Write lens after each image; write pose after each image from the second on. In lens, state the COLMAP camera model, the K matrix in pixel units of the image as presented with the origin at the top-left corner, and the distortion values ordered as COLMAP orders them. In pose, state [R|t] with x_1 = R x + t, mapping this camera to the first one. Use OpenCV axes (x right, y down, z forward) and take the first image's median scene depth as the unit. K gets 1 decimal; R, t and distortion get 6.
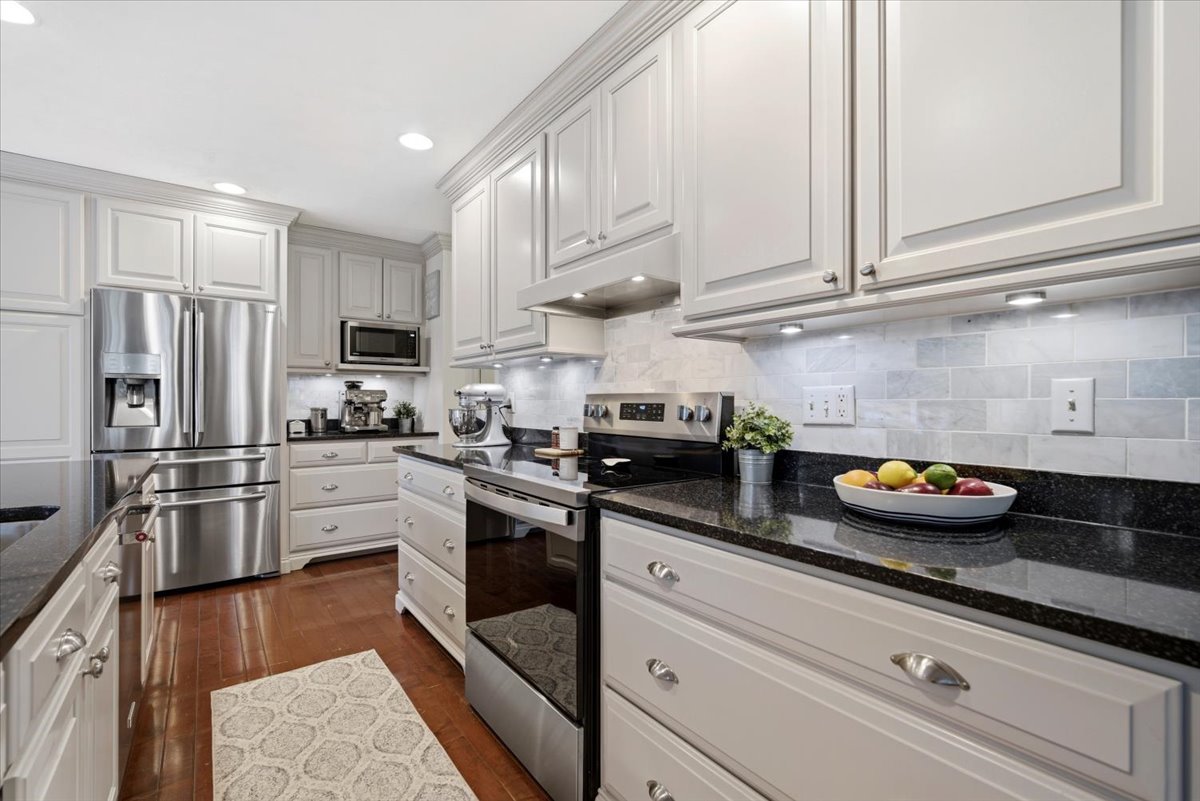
lens RADIAL K [[528.8, 0, 601.9], [0, 528.8, 401.8], [0, 0, 1]] dist [-0.005123, 0.000052]
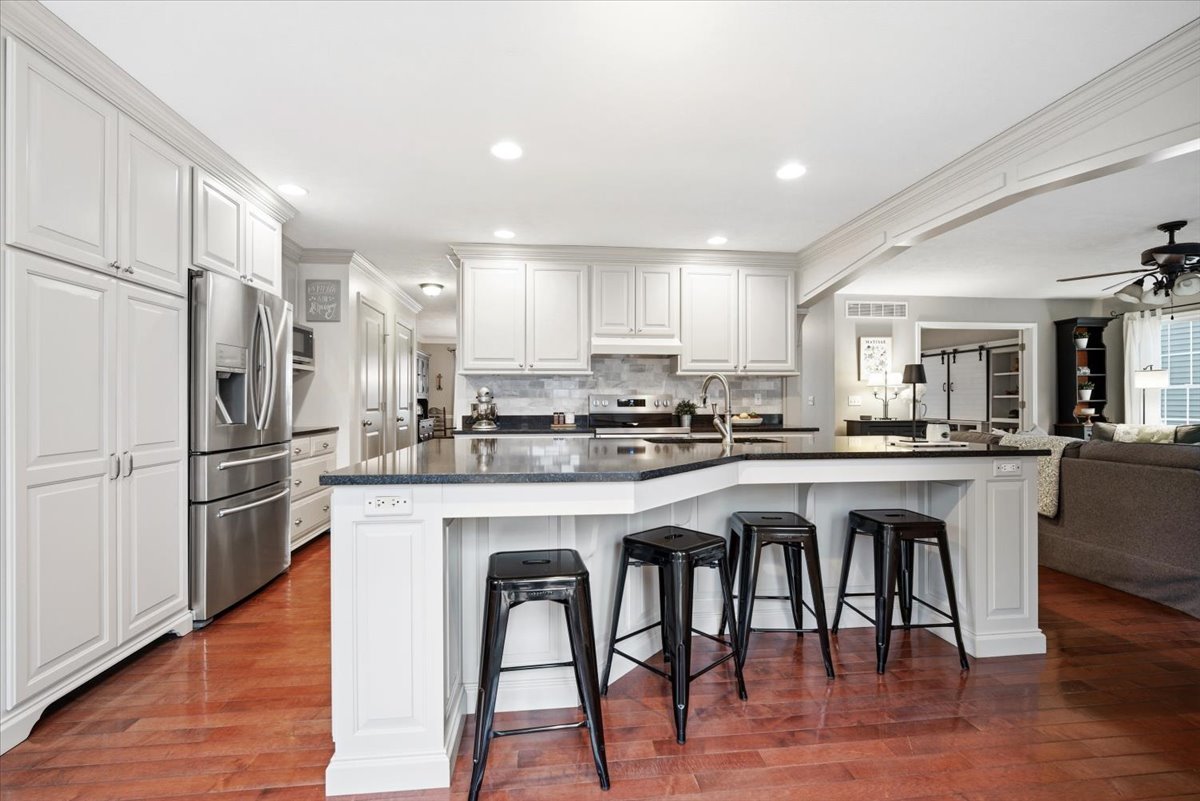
lens RADIAL K [[528.8, 0, 600.3], [0, 528.8, 400.0], [0, 0, 1]] dist [-0.005123, 0.000052]
pose [[0.507260, 0.001154, 0.861792, -1.371296], [-0.002168, 0.999998, -0.000063, 0.003649], [-0.861790, -0.001836, 0.507262, -0.039812]]
